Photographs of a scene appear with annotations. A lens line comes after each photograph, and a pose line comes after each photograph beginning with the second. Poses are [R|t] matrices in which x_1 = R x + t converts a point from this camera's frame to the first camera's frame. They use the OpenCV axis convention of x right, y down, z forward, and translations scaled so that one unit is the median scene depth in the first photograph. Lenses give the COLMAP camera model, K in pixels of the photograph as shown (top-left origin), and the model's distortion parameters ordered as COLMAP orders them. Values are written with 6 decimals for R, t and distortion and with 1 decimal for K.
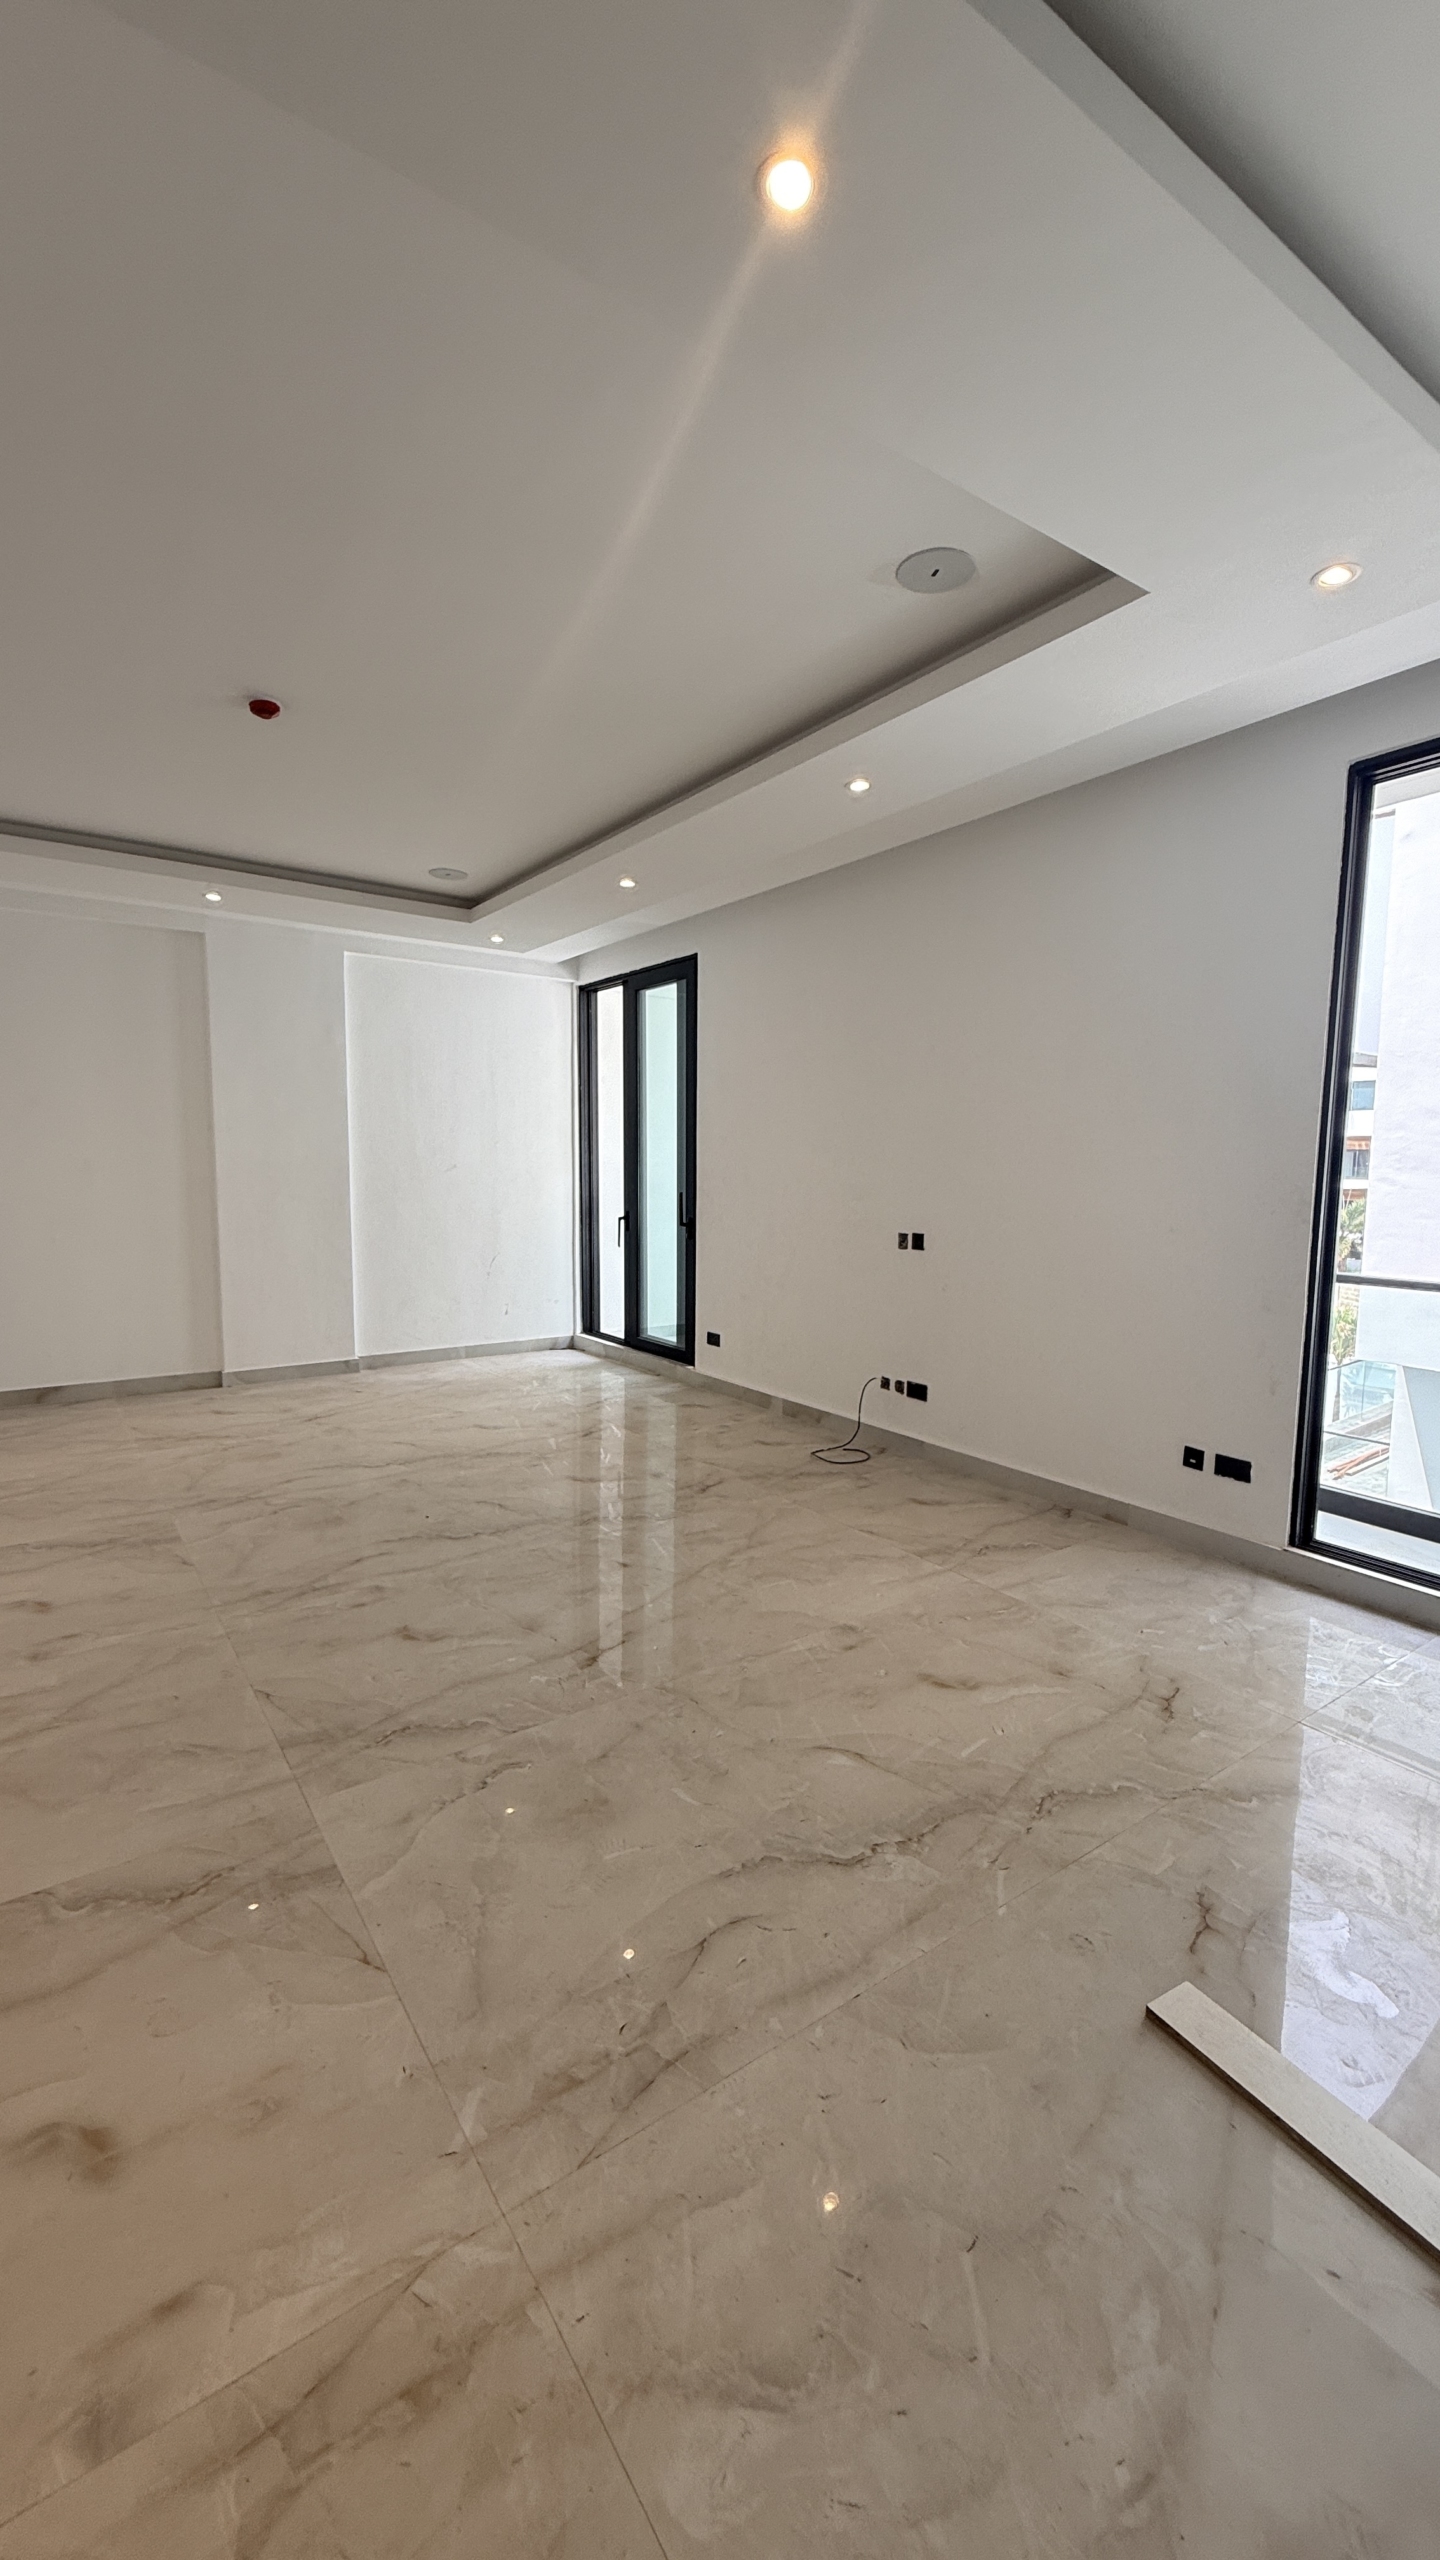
lens RADIAL K [[1019.5, 0, 729.7], [0, 1019.5, 1297.4], [0, 0, 1]] dist [0.000166, 0.000057]
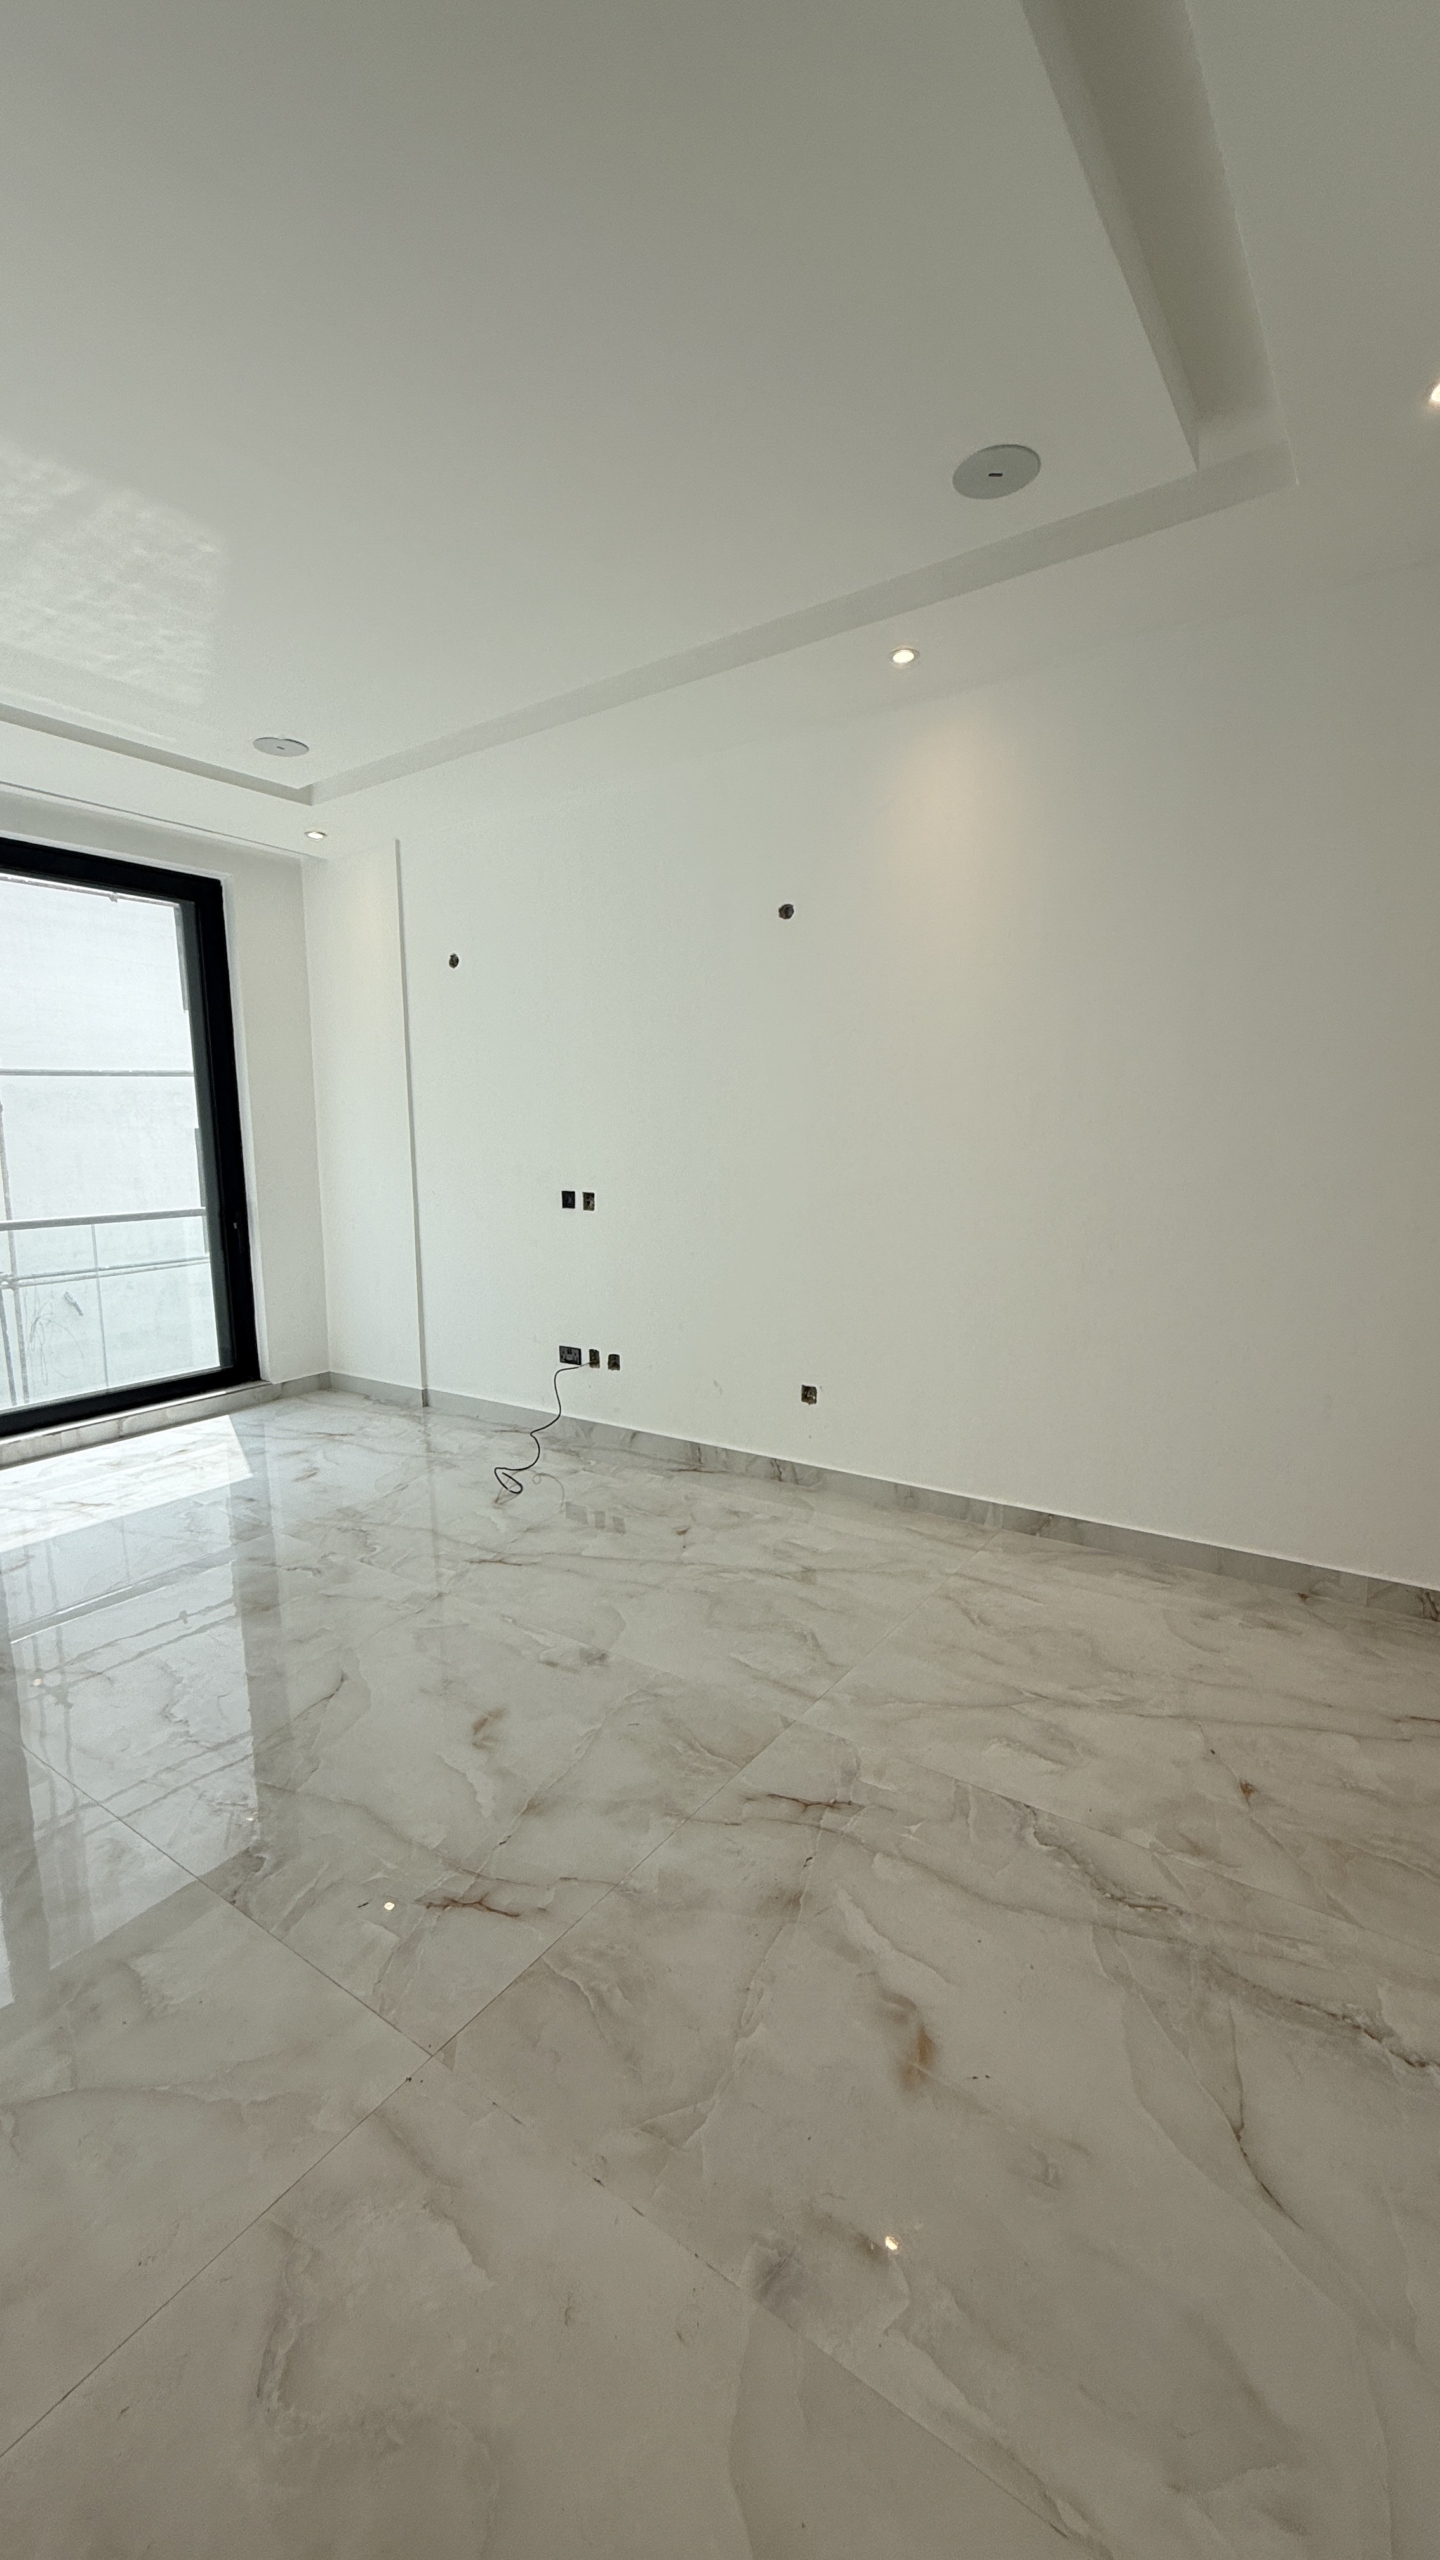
lens RADIAL K [[1019.5, 0, 724.4], [0, 1019.5, 1274.1], [0, 0, 1]] dist [0.000166, 0.000057]
pose [[0.341233, 0.112963, -0.933166, 0.851189], [-0.105039, 0.991117, 0.081568, -0.078431], [0.934091, 0.070185, 0.350067, 0.698983]]
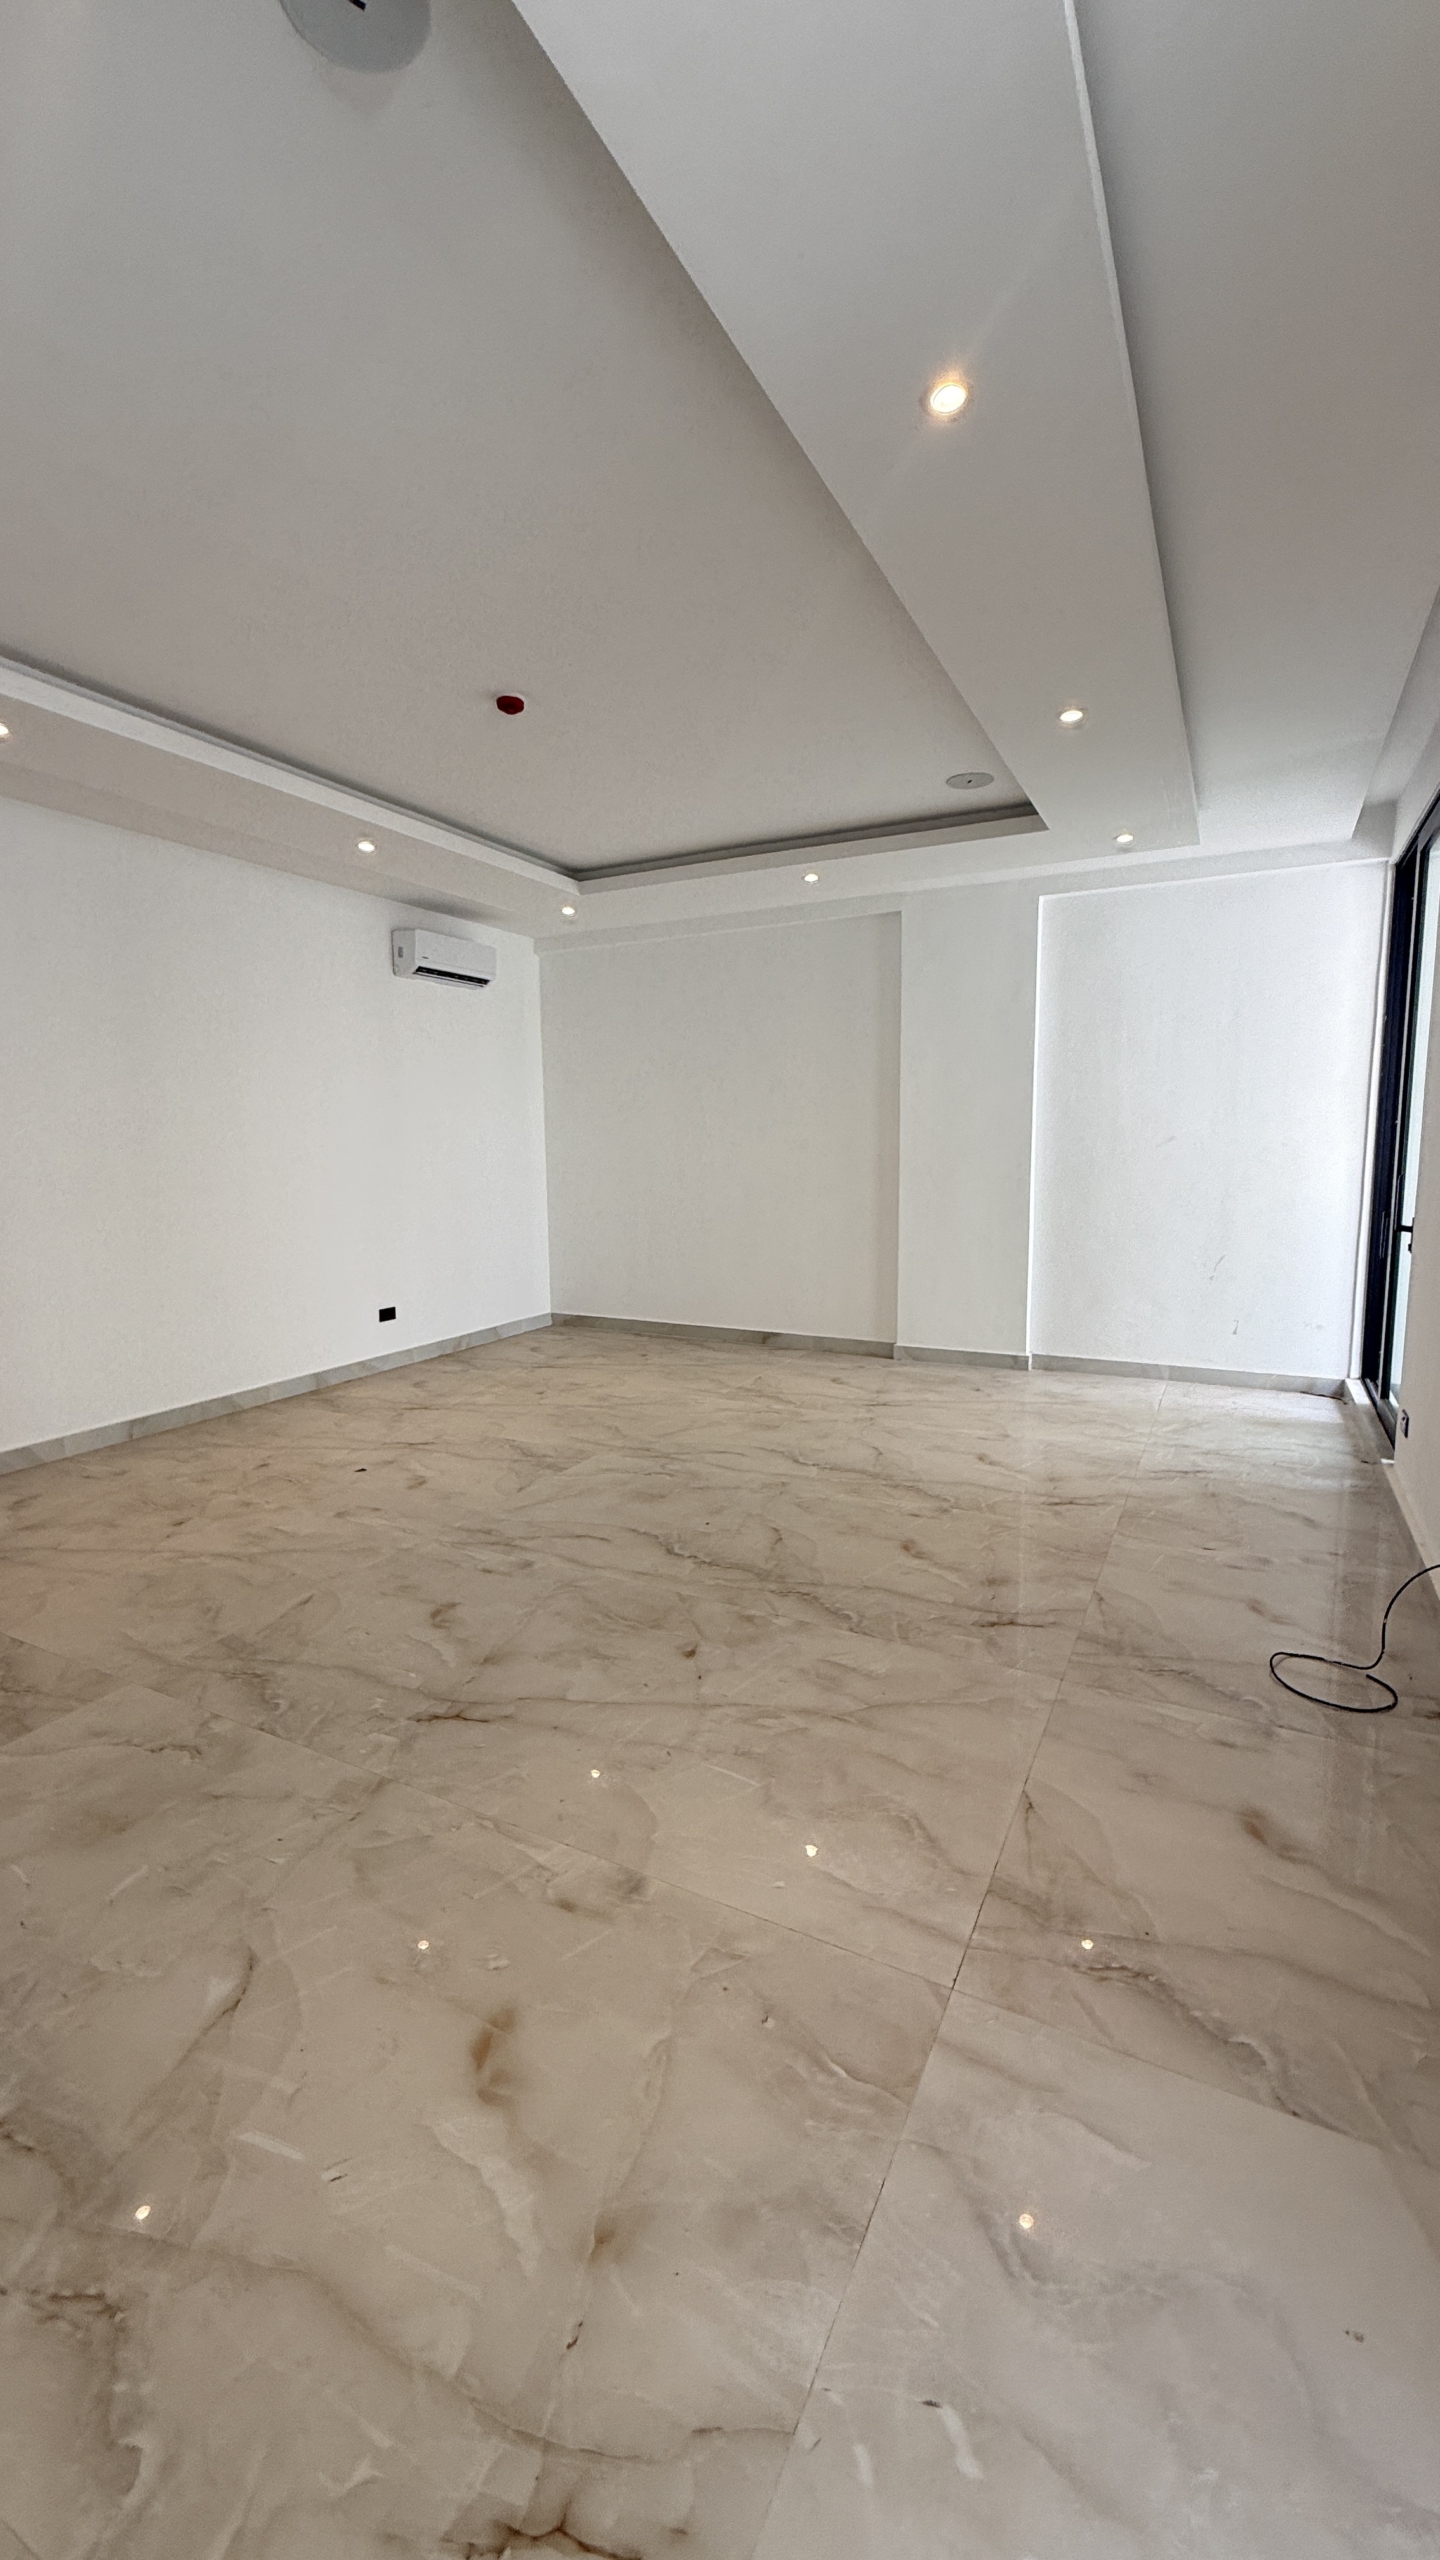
lens RADIAL K [[1019.5, 0, 724.1], [0, 1019.5, 1297.2], [0, 0, 1]] dist [0.000166, 0.000057]
pose [[0.456882, 0.120627, -0.881310, 0.582197], [-0.100283, 0.991431, 0.083712, -0.077089], [0.883856, 0.050134, 0.465064, 0.675995]]
